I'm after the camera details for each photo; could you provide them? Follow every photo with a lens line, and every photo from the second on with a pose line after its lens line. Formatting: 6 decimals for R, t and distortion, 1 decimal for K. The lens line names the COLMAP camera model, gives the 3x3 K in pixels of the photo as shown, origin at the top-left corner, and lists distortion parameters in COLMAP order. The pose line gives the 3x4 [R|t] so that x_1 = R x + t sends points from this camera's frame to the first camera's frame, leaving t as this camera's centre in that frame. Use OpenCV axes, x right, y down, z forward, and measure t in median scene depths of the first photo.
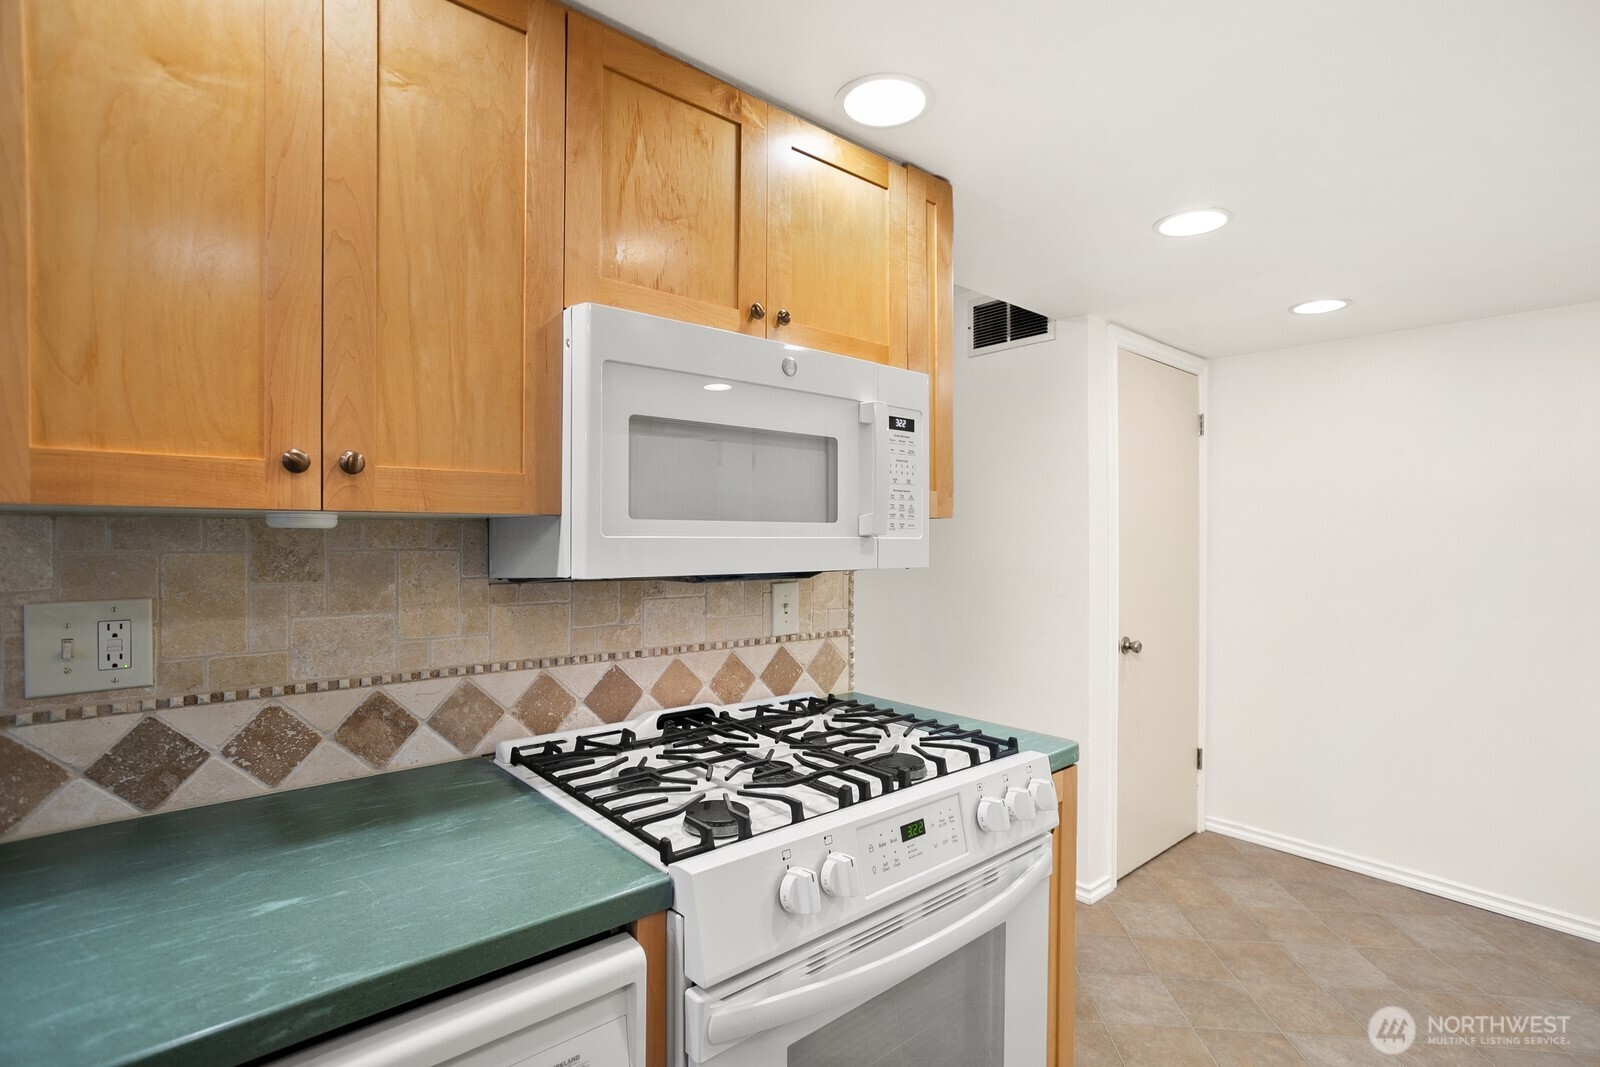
lens RADIAL K [[787.9, 0, 798.5], [0, 787.9, 540.6], [0, 0, 1]] dist [-0.058338, 0.043511]
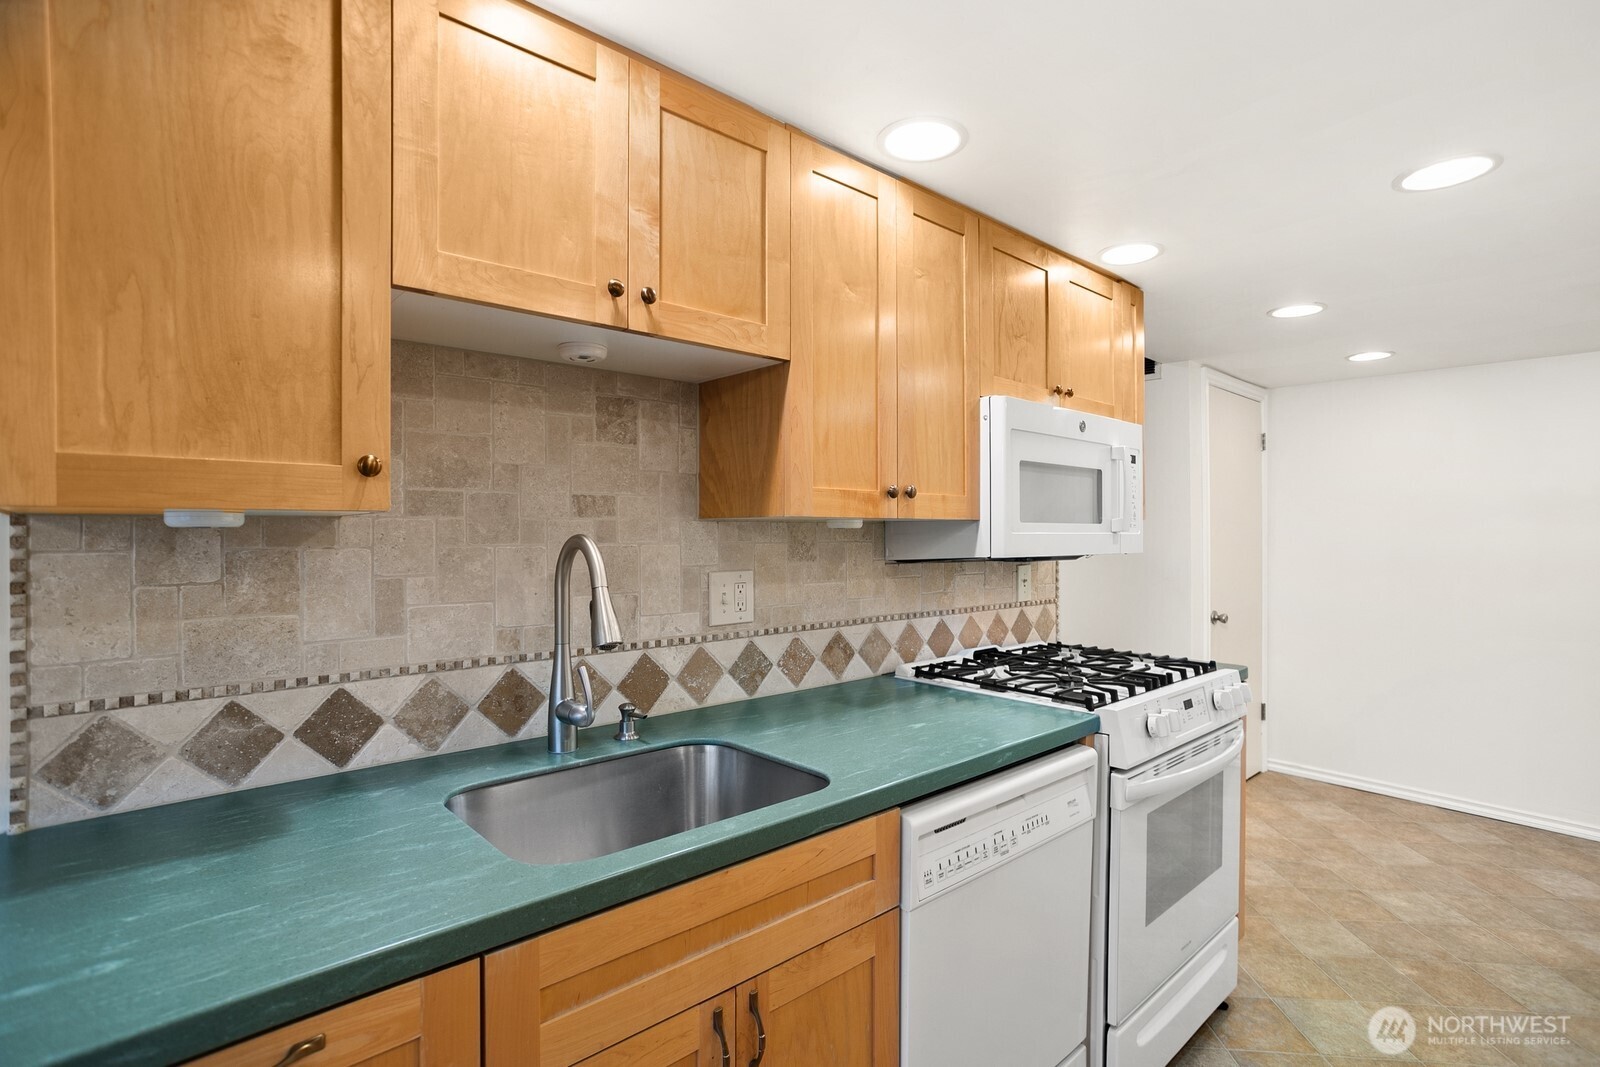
lens RADIAL K [[780.0, 0, 800.0], [0, 780.0, 533.5], [0, 0, 1]] dist [-0.066026, 0.042917]
pose [[0.999971, -0.005577, 0.005119, -0.528497], [0.005611, 0.999962, -0.006660, 0.004234], [-0.005082, 0.006688, 0.999965, -0.502275]]
